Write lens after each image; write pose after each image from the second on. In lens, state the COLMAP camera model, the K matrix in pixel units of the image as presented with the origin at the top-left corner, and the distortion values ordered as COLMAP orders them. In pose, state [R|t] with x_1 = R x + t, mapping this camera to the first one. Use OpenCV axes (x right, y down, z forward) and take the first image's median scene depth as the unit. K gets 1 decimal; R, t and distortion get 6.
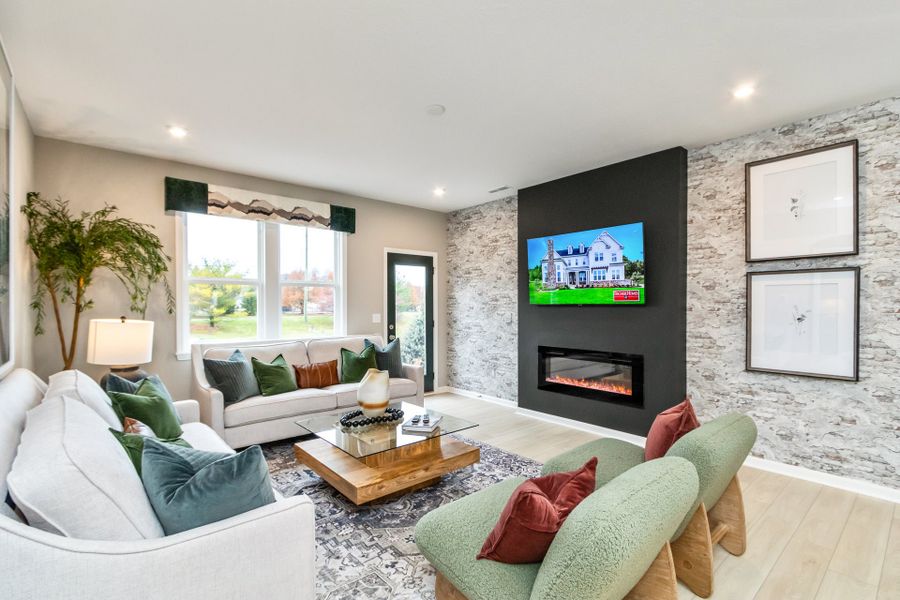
lens RADIAL K [[410.3, 0, 442.7], [0, 410.3, 307.7], [0, 0, 1]] dist [0.014075, -0.001827]
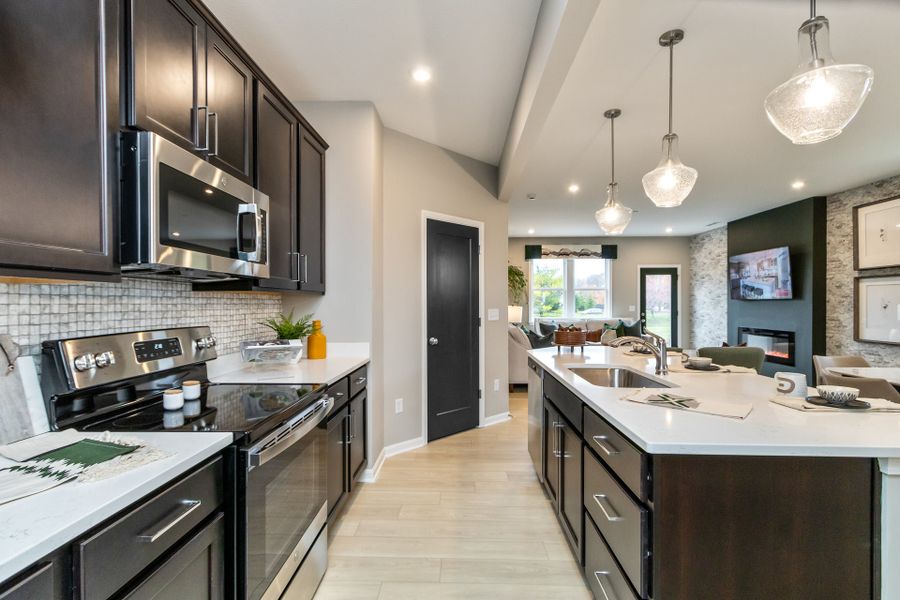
lens RADIAL K [[410.3, 0, 456.0], [0, 410.3, 304.7], [0, 0, 1]] dist [0.014075, -0.001827]
pose [[0.754856, 0.001351, -0.655889, 0.524708], [-0.003903, 0.999989, -0.002432, 0.022174], [0.655879, 0.004396, 0.754853, -0.953590]]
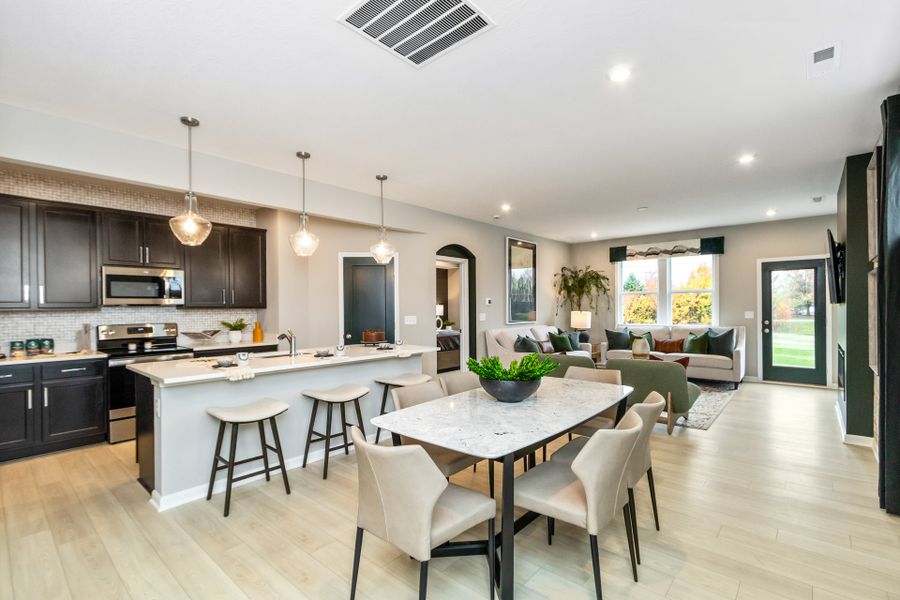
lens RADIAL K [[410.3, 0, 454.0], [0, 410.3, 298.7], [0, 0, 1]] dist [0.014075, -0.001827]
pose [[0.160422, -0.020628, -0.986833, 1.324784], [0.000425, 0.999783, -0.020830, 0.002129], [0.987048, 0.002923, 0.160396, -0.172068]]
